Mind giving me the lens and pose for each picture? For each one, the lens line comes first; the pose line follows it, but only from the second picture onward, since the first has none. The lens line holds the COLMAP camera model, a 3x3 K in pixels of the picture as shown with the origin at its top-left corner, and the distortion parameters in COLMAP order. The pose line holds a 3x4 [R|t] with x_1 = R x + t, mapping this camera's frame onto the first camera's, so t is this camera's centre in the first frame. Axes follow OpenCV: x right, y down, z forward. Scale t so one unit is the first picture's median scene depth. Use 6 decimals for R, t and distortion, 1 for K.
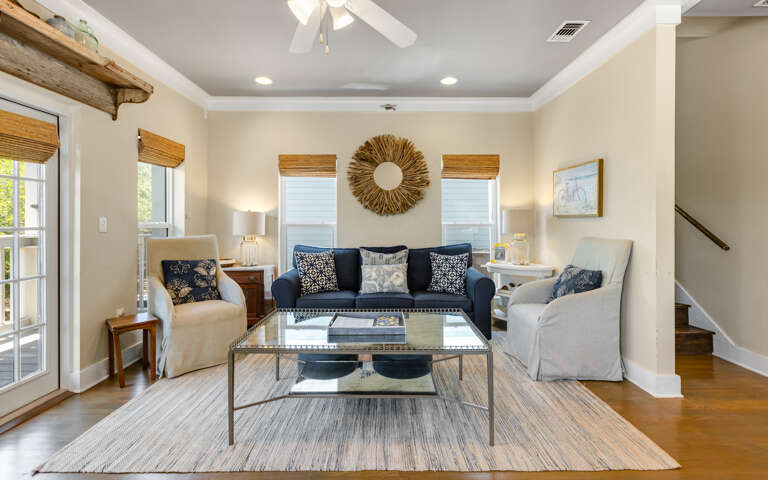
lens RADIAL K [[346.3, 0, 381.0], [0, 346.3, 220.5], [0, 0, 1]] dist [0.001442, 0.000021]
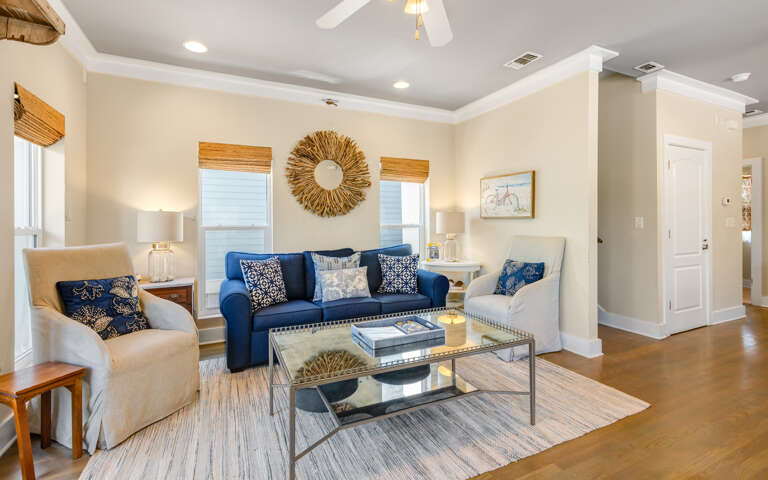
lens RADIAL K [[347.4, 0, 383.3], [0, 347.4, 222.2], [0, 0, 1]] dist [0.003170, 0.000383]
pose [[0.908435, -0.003944, 0.418008, -0.276305], [0.003834, 0.999992, 0.001102, -0.000511], [-0.418009, 0.000602, 0.908442, 0.091279]]
